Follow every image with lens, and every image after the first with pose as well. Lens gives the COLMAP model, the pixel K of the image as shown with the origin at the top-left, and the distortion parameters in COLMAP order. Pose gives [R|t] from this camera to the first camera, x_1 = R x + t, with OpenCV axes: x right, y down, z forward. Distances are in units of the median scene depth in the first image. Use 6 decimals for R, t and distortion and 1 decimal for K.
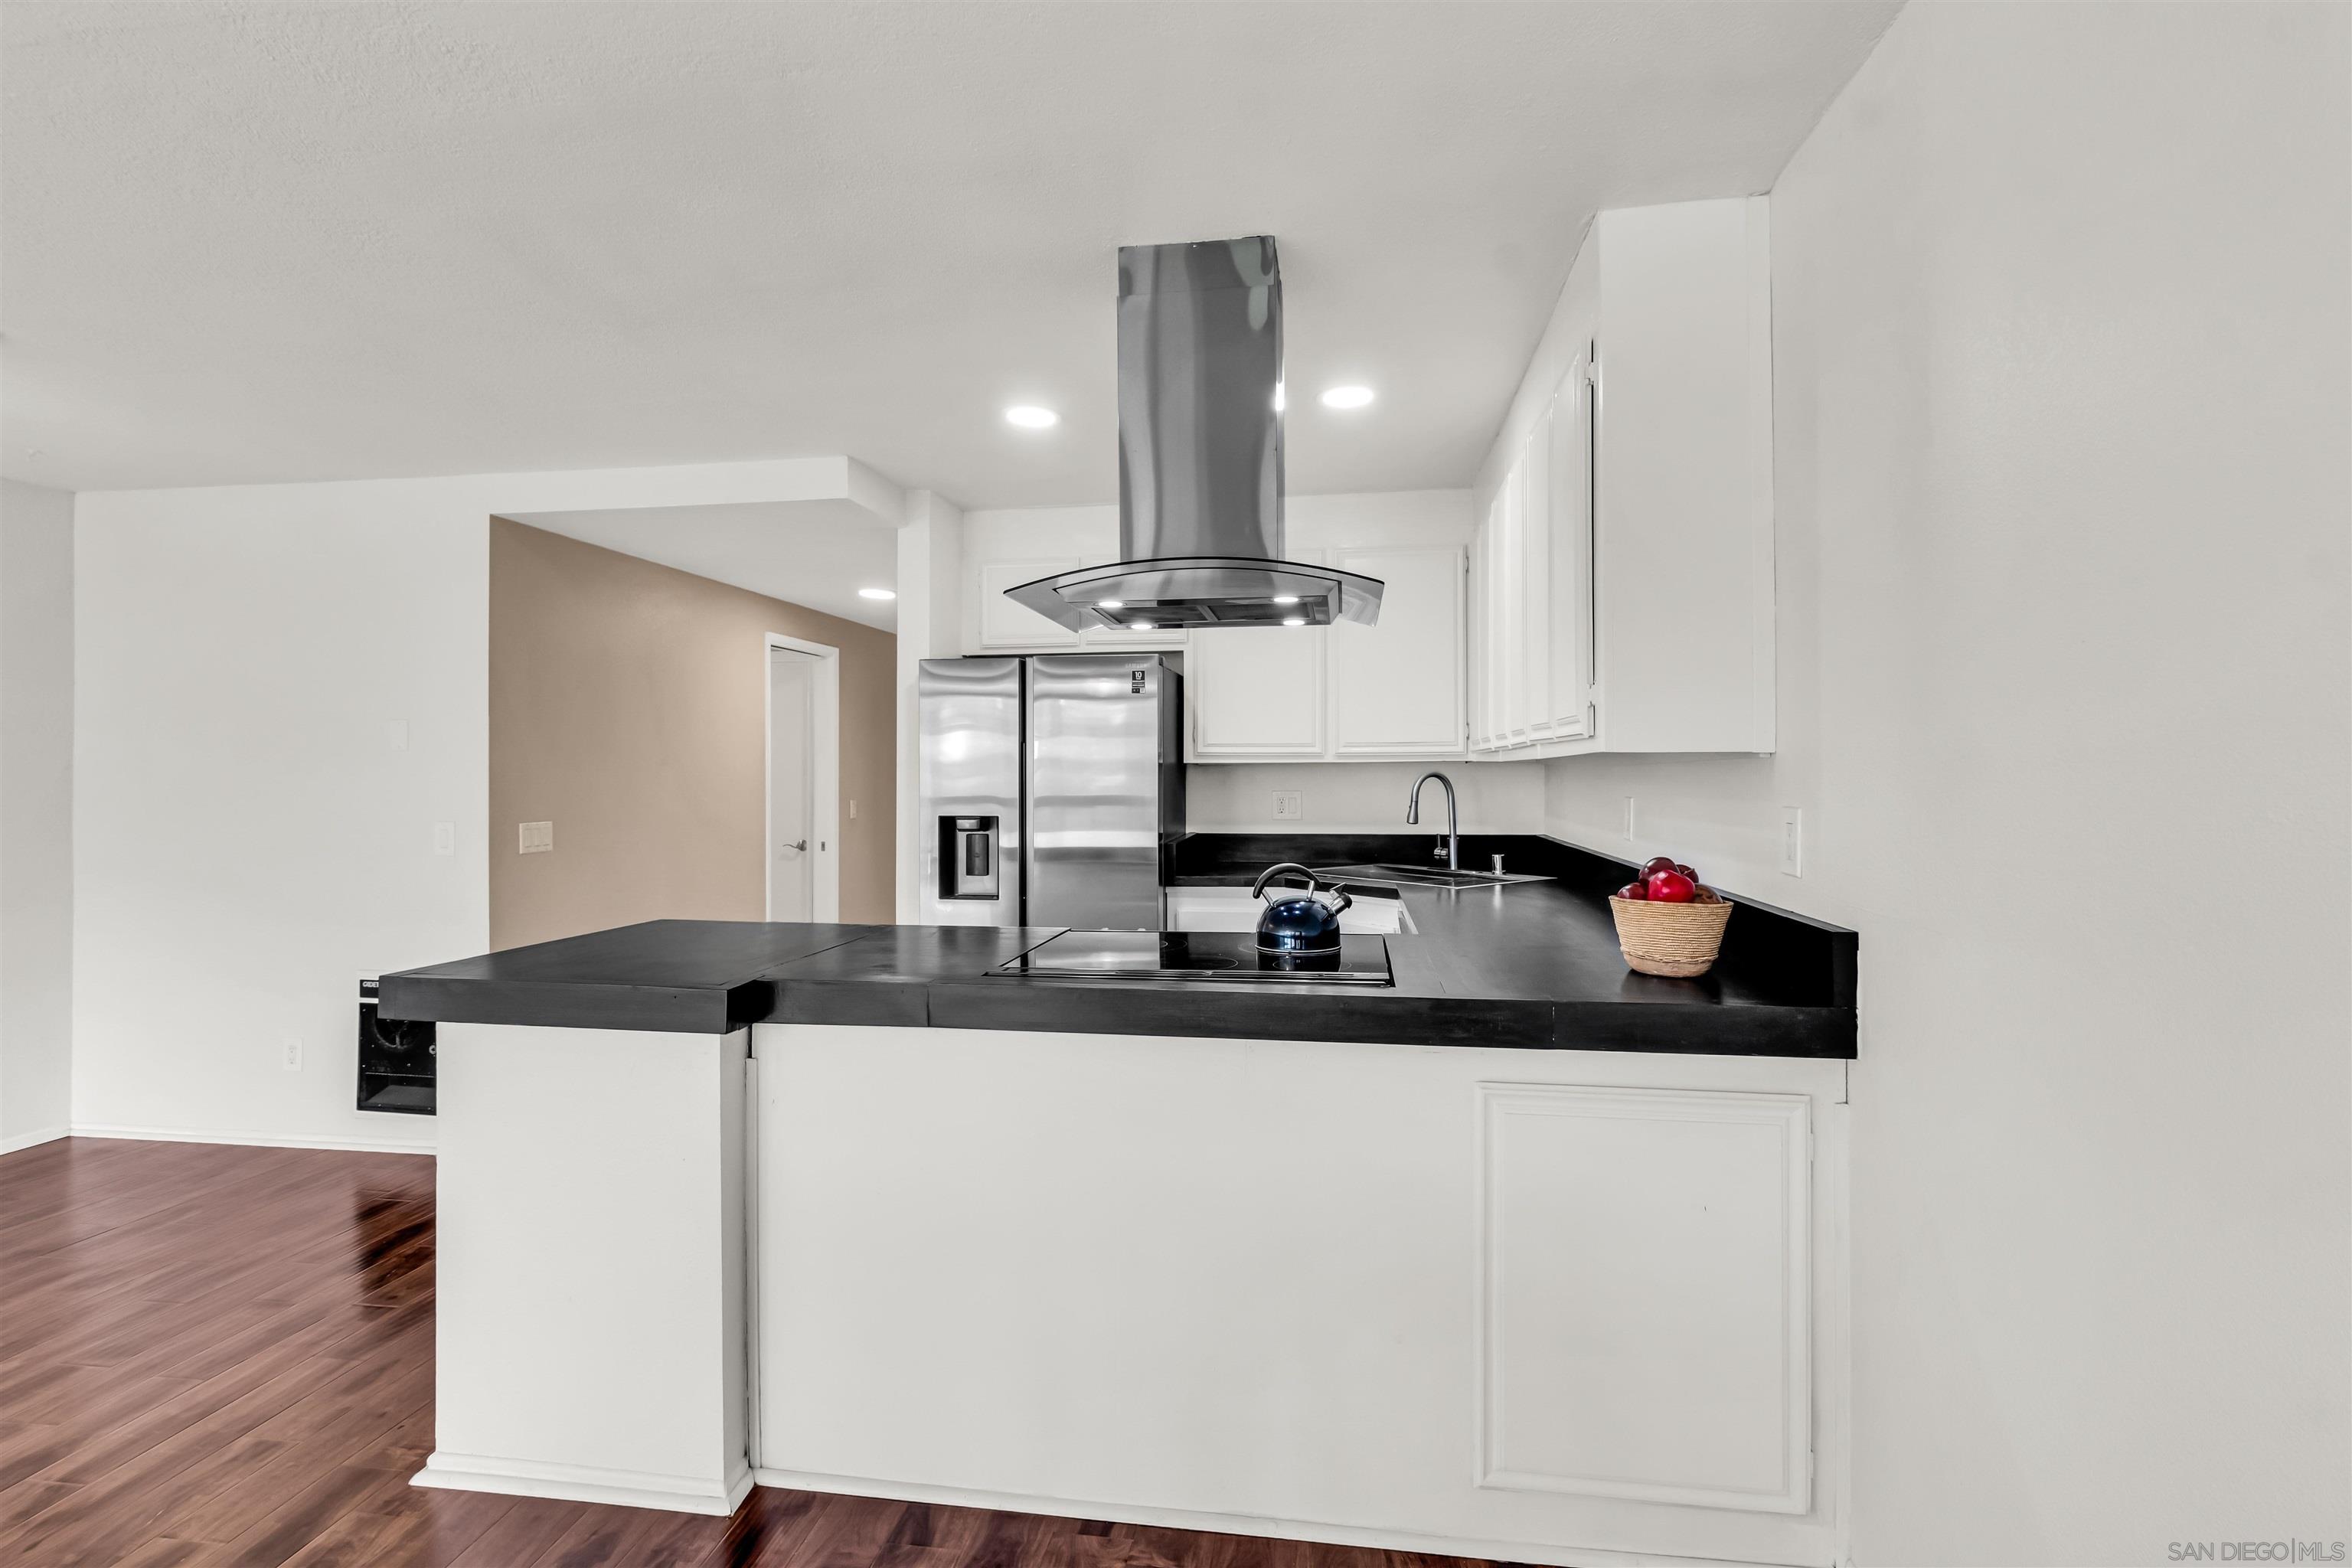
lens RADIAL K [[1099.9, 0, 1189.3], [0, 1099.9, 761.4], [0, 0, 1]] dist [-0.001436, -0.000164]
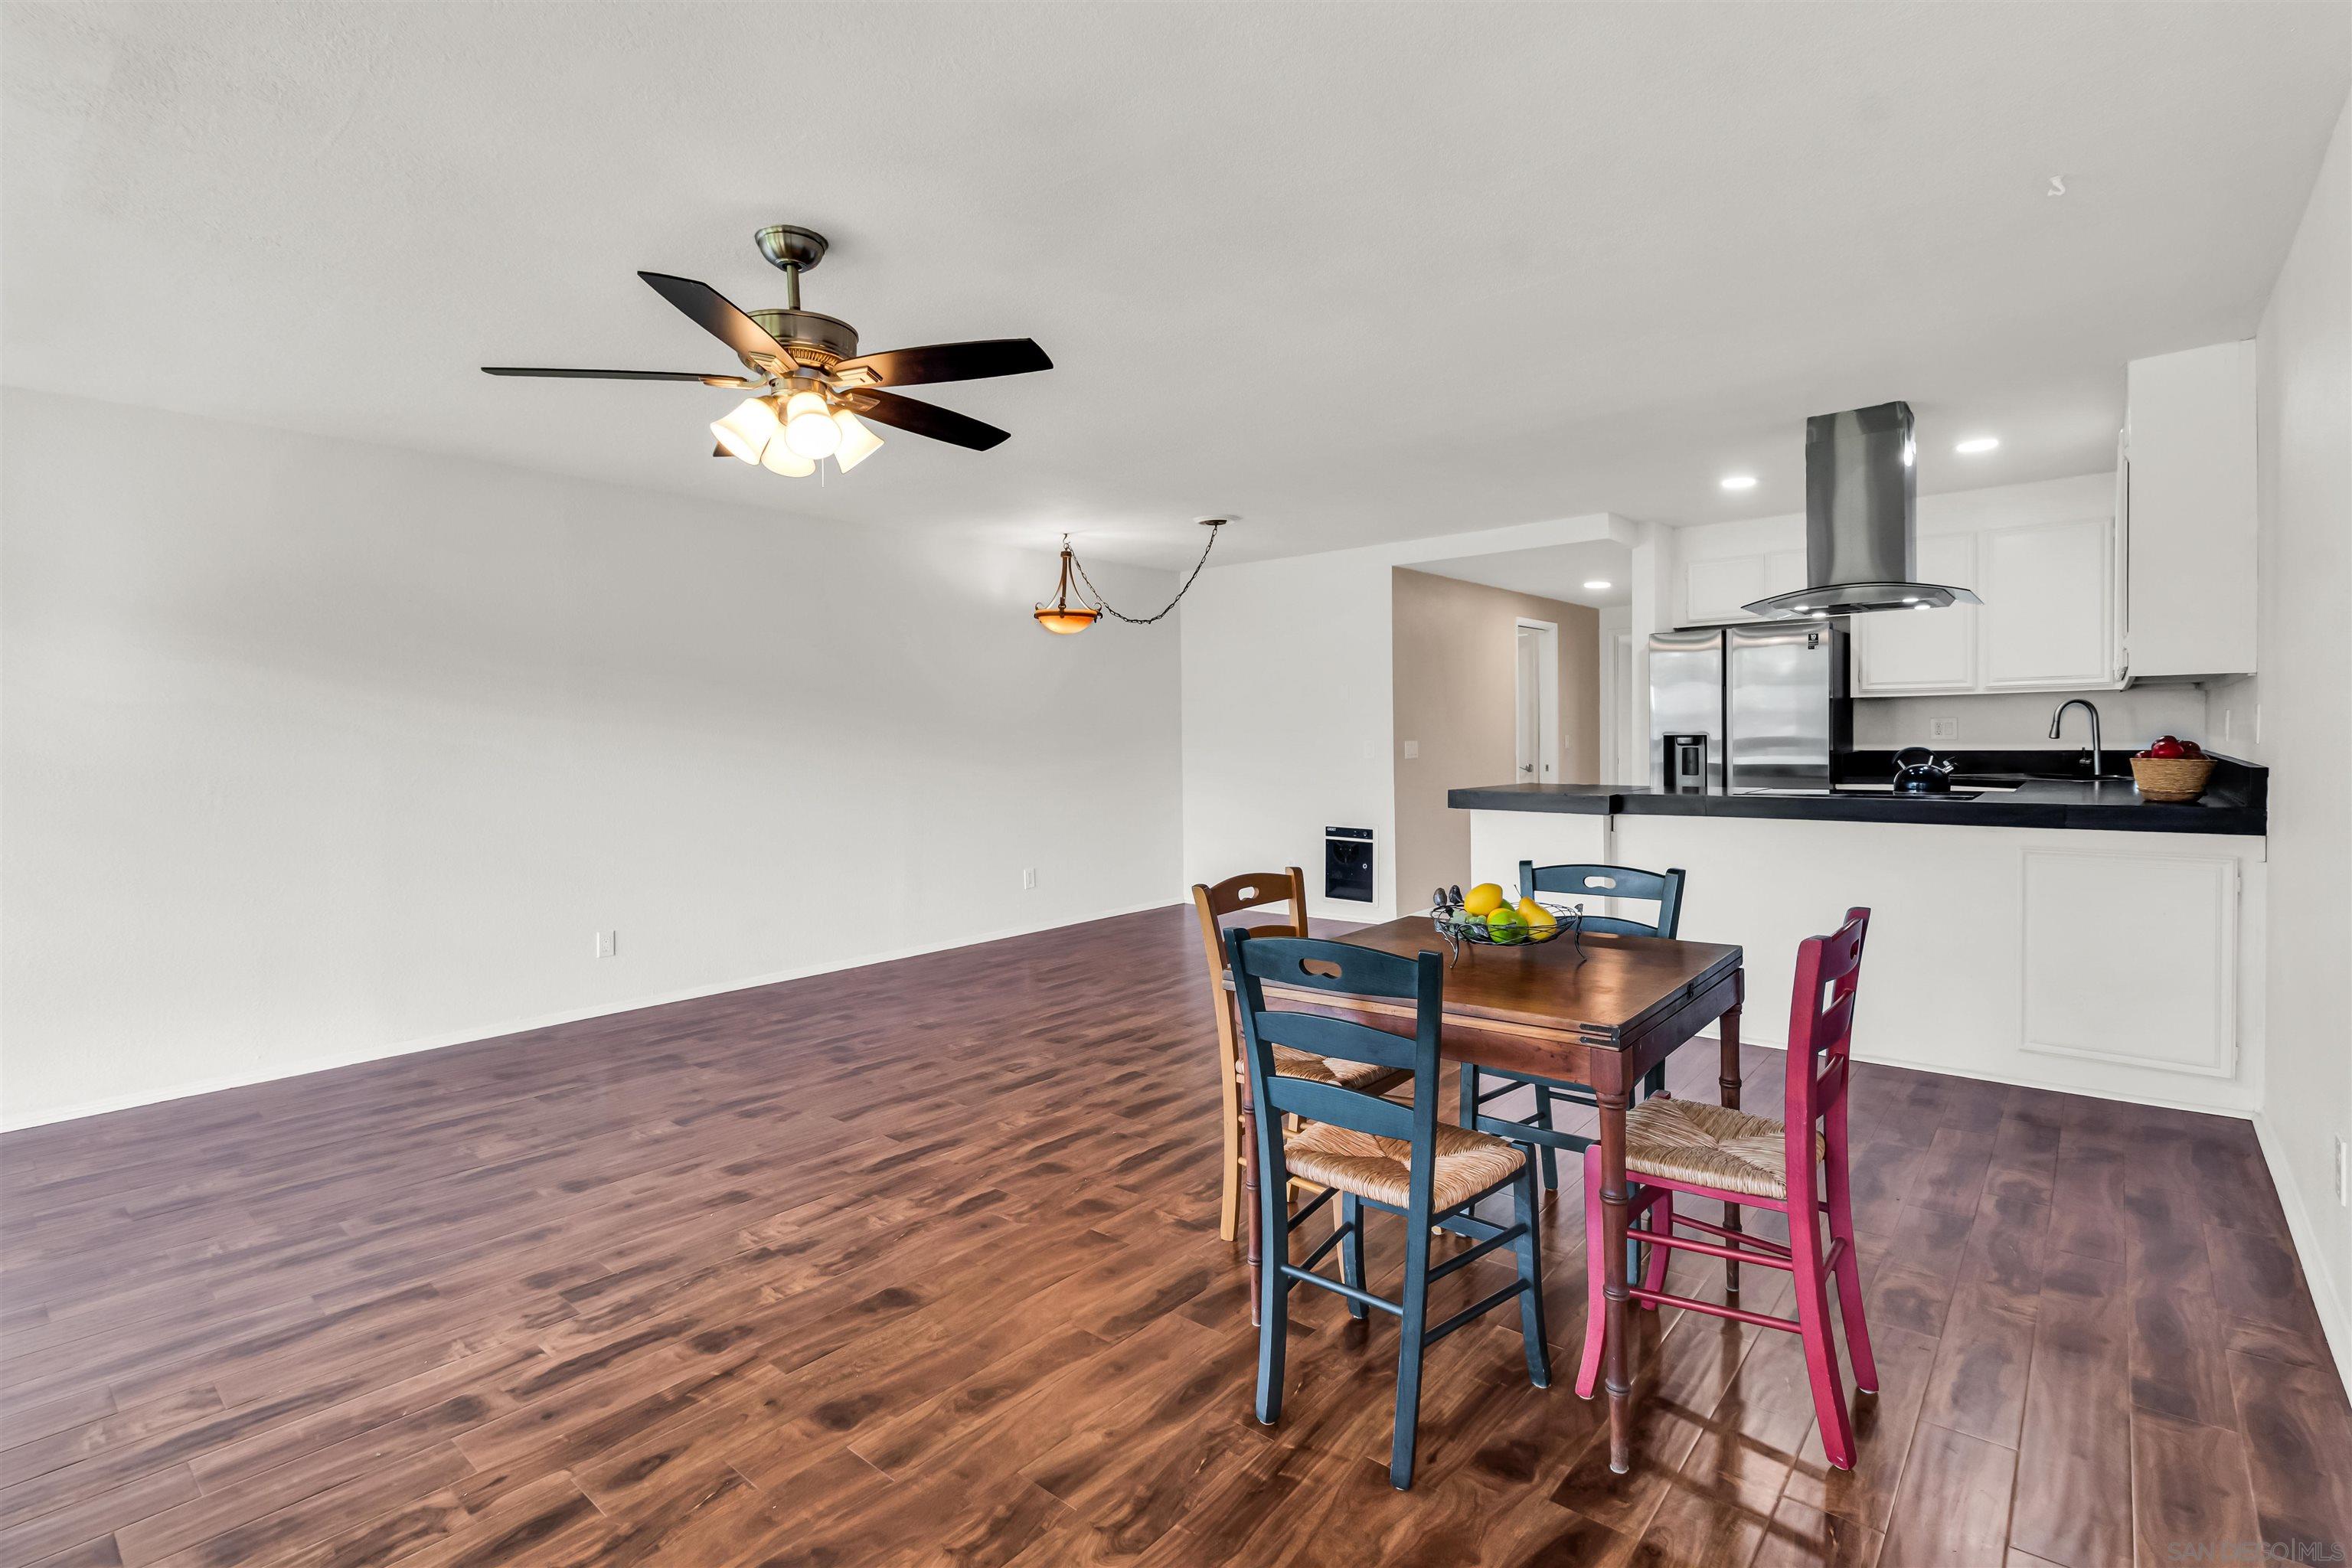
lens RADIAL K [[1099.9, 0, 1189.3], [0, 1099.9, 761.4], [0, 0, 1]] dist [-0.001436, -0.000164]
pose [[0.852704, 0.003692, -0.522381, 0.009423], [0.017125, 0.999240, 0.035015, 0.021066], [0.522113, -0.038804, 0.851993, -0.658673]]
